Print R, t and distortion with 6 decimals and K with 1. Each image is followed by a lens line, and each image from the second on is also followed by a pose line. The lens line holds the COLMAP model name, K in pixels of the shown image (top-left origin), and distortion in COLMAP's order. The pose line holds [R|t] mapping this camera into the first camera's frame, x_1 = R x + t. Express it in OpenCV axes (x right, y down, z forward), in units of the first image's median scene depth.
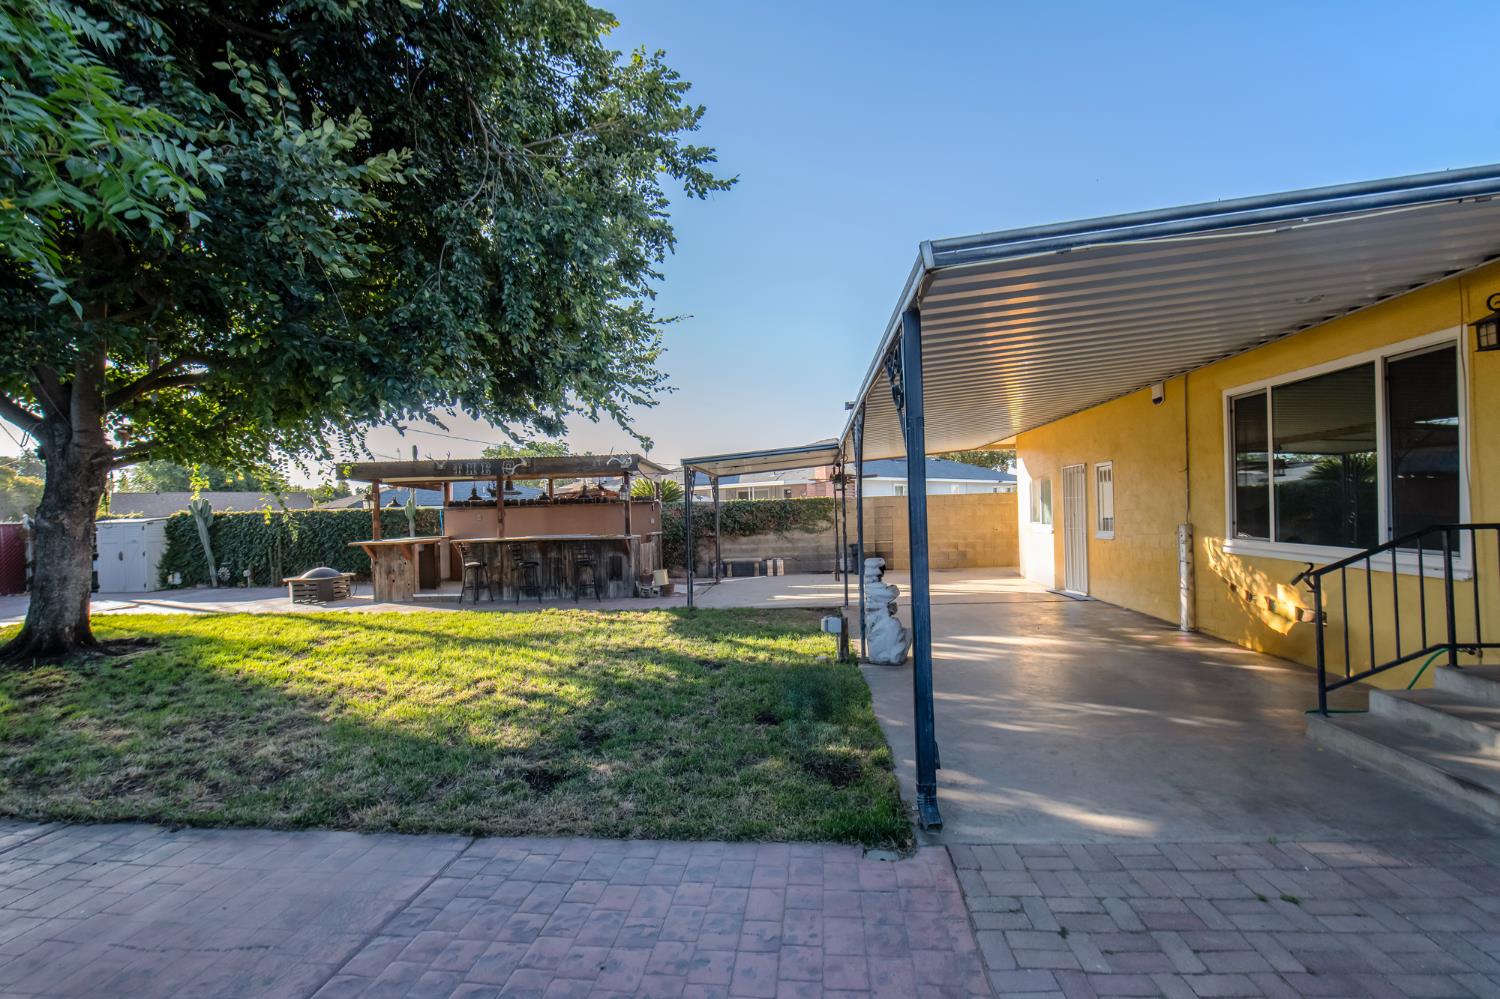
lens RADIAL K [[607.0, 0, 750.0], [0, 607.0, 499.5], [0, 0, 1]] dist [-0.015124, -0.000152]
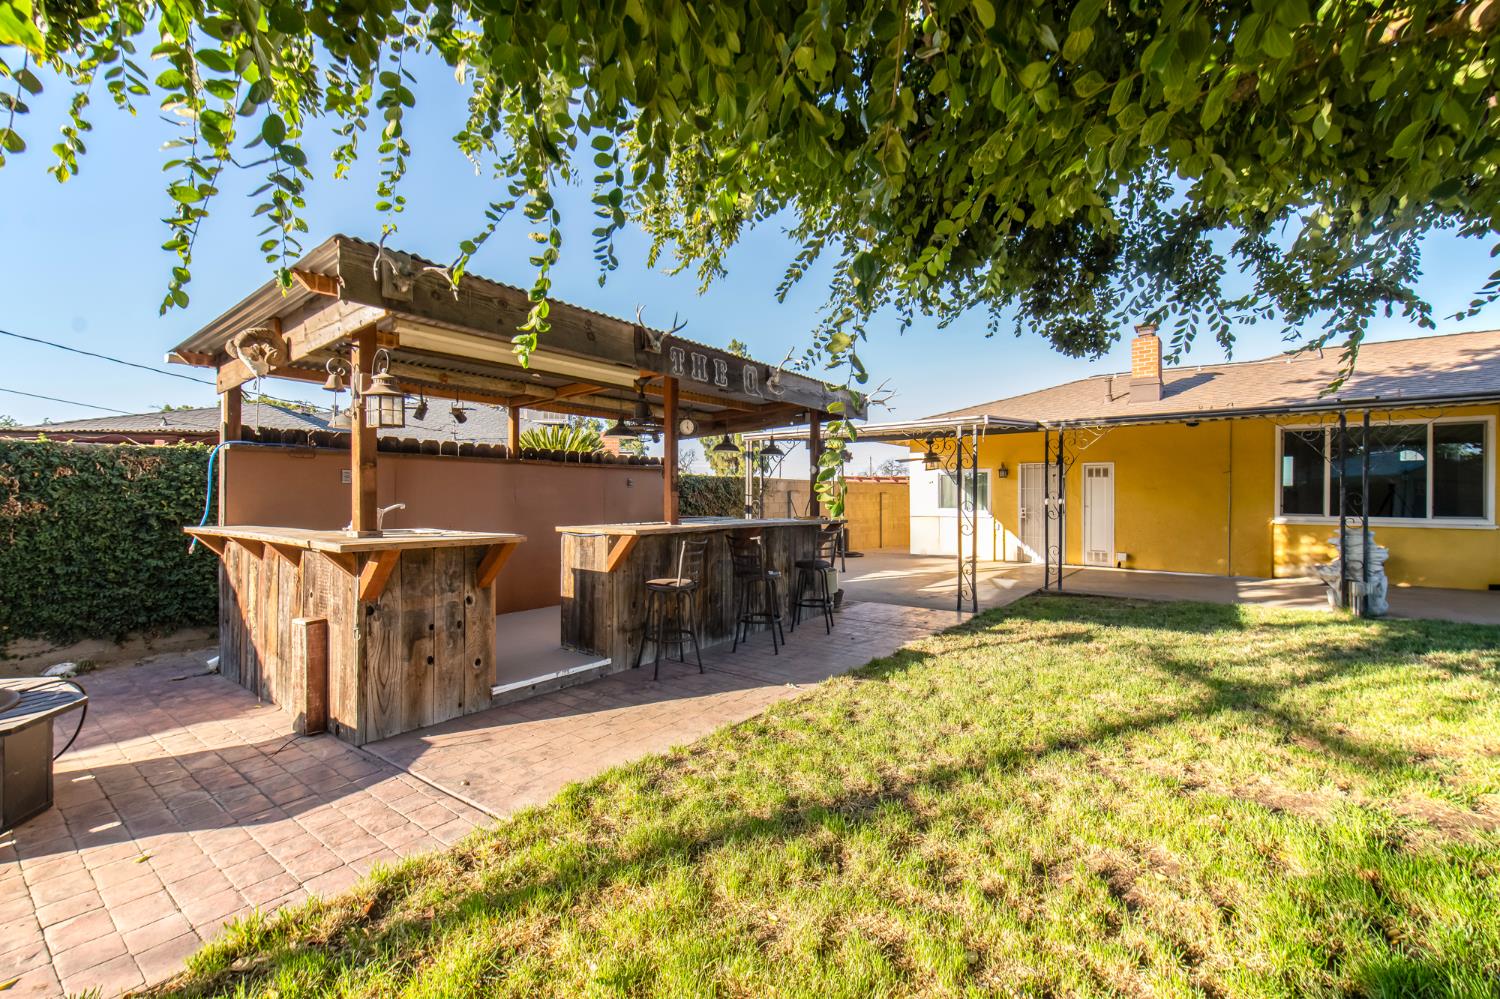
lens RADIAL K [[607.0, 0, 750.0], [0, 607.0, 499.5], [0, 0, 1]] dist [-0.015124, -0.000152]
pose [[0.569639, 0.033202, 0.821224, -1.418096], [-0.026460, 0.999407, -0.022052, 0.097195], [-0.821469, -0.009168, 0.570180, 1.263531]]
